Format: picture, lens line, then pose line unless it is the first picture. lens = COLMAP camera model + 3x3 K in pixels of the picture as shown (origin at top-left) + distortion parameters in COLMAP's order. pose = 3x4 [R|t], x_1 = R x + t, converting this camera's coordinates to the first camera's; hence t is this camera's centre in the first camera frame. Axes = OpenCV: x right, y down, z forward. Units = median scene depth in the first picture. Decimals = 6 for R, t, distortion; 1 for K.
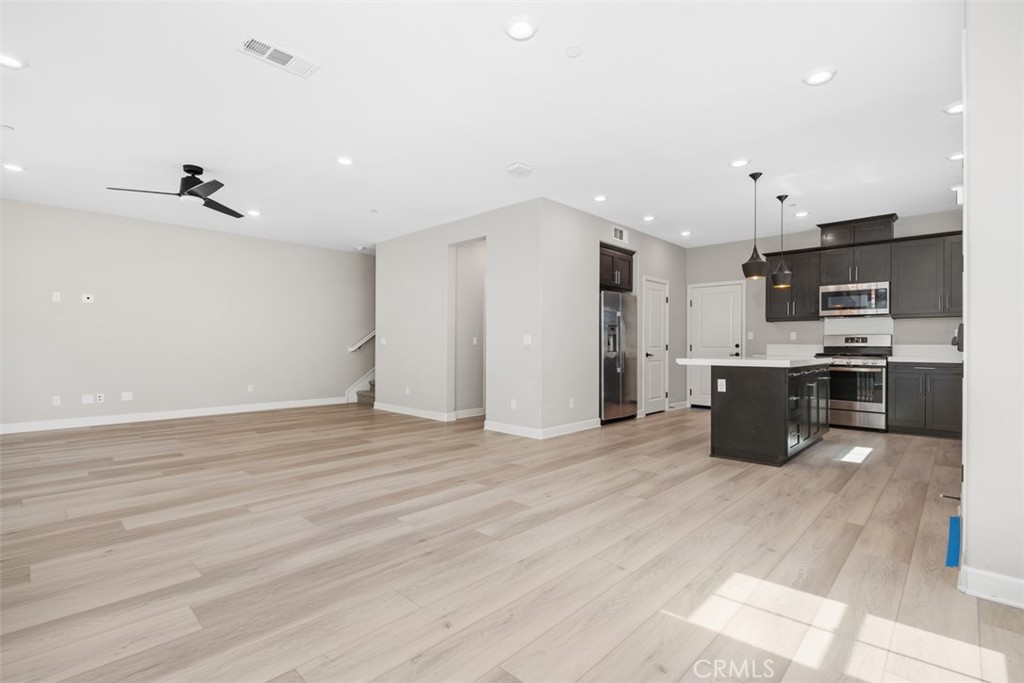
lens RADIAL K [[479.8, 0, 512.0], [0, 479.8, 341.5], [0, 0, 1]] dist [-0.009145, -0.000093]
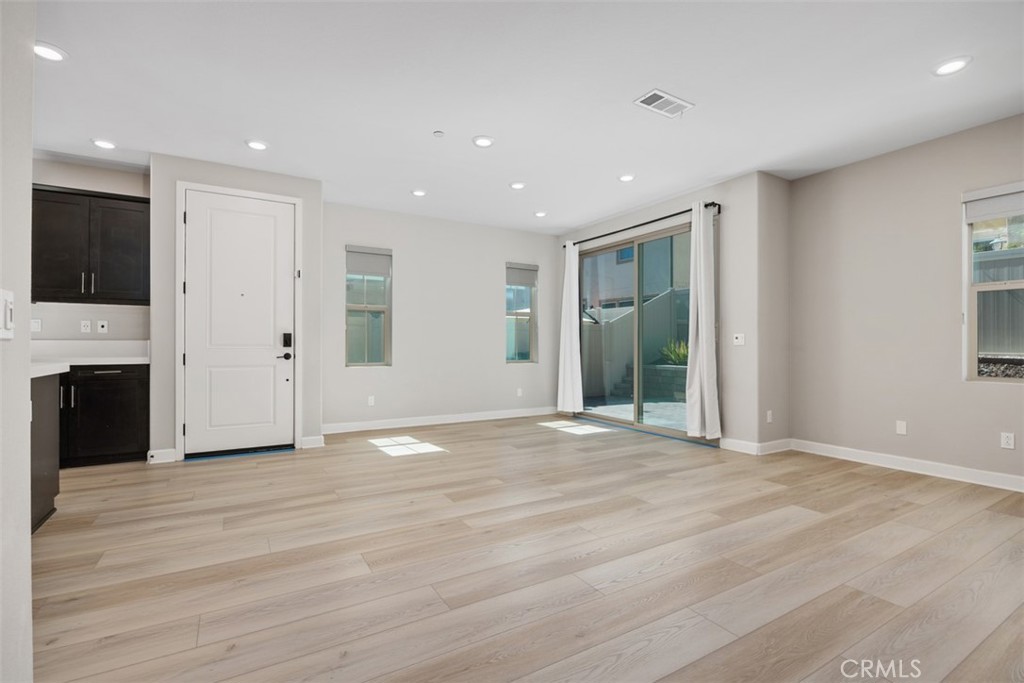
lens RADIAL K [[465.2, 0, 504.5], [0, 465.2, 344.3], [0, 0, 1]] dist [-0.009380, -0.000100]
pose [[-0.961441, -0.006007, 0.274945, -0.377682], [-0.008757, 0.999923, -0.008775, 0.014207], [-0.274871, -0.010844, -0.961420, 1.965274]]
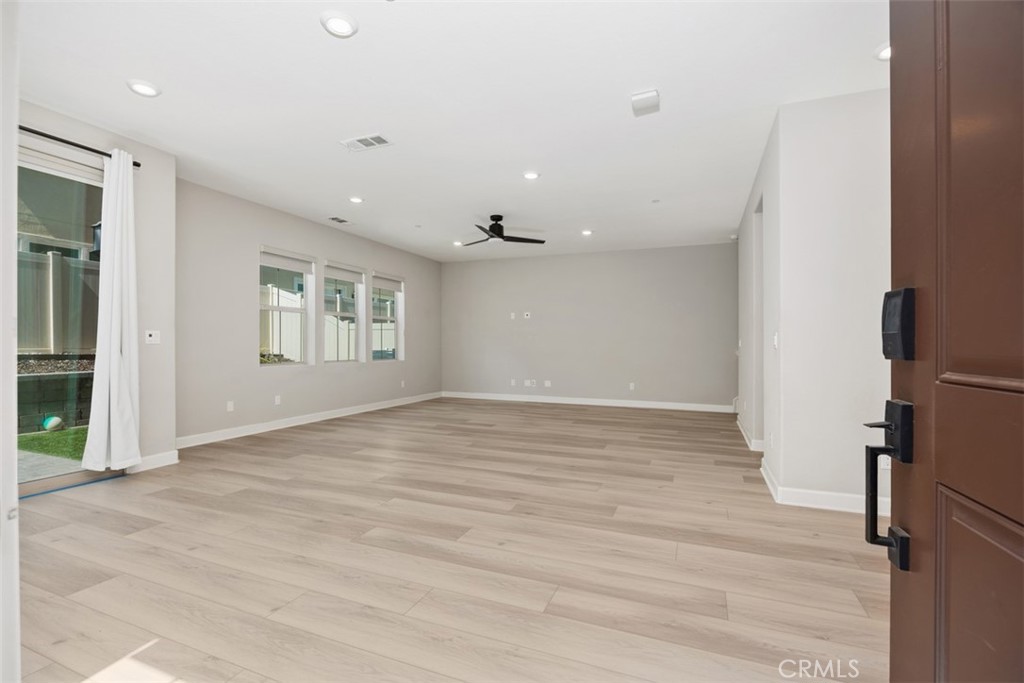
lens RADIAL K [[465.2, 0, 504.5], [0, 465.2, 344.3], [0, 0, 1]] dist [-0.009380, -0.000100]
pose [[0.356728, -0.002039, -0.934206, 0.828018], [0.002595, 0.999996, -0.001191, 0.002455], [0.934205, -0.001999, 0.356732, 0.785809]]
